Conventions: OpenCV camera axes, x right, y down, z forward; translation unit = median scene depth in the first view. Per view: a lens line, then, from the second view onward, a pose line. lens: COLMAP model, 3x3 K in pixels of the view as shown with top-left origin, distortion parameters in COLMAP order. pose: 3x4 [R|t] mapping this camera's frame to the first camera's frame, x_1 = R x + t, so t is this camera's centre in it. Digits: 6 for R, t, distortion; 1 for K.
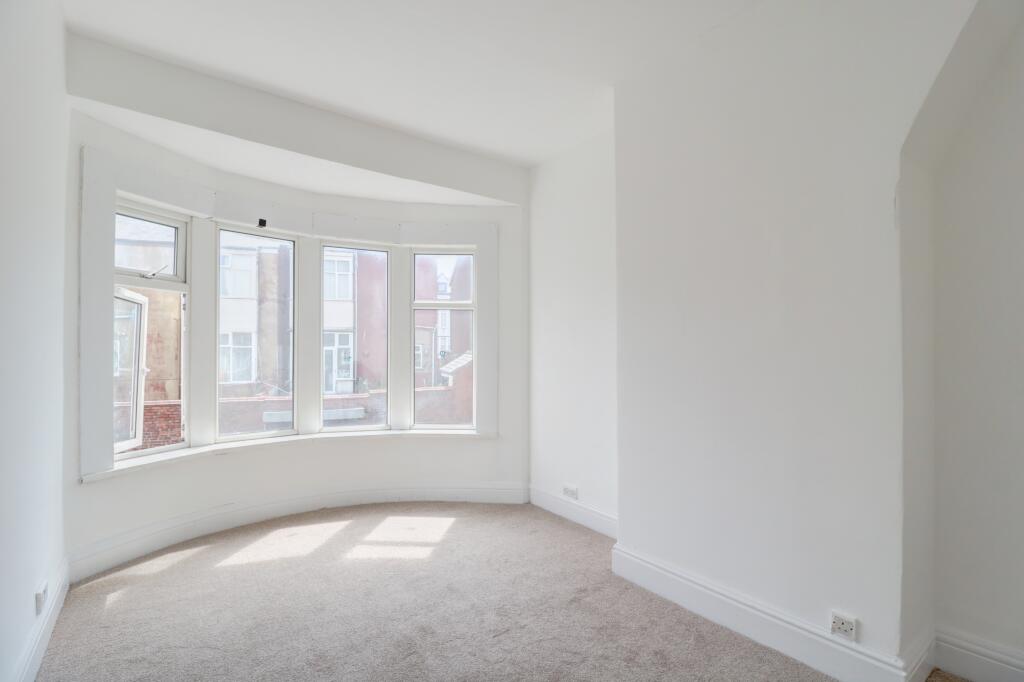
lens RADIAL K [[511.8, 0, 512.0], [0, 511.8, 341.0], [0, 0, 1]] dist [-0.000513, -0.000693]
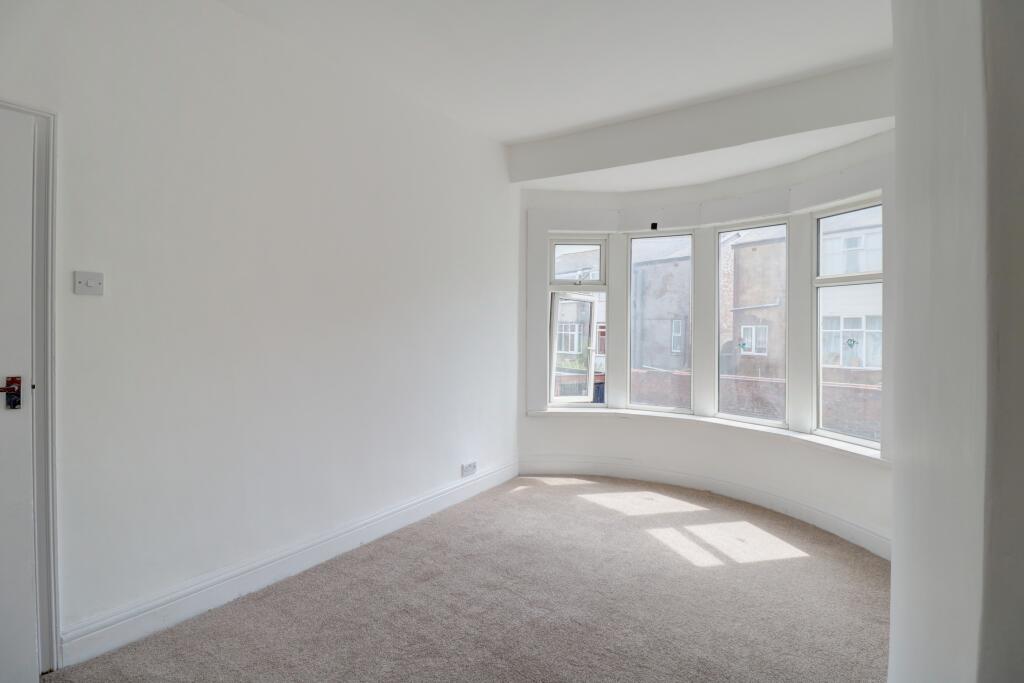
lens RADIAL K [[488.9, 0, 513.8], [0, 488.9, 328.2], [0, 0, 1]] dist [-0.000496, -0.000636]
pose [[0.300430, 0.000069, -0.953804, 0.509575], [0.010521, 0.999939, 0.003386, -0.006749], [0.953746, -0.011052, 0.300411, 0.386687]]
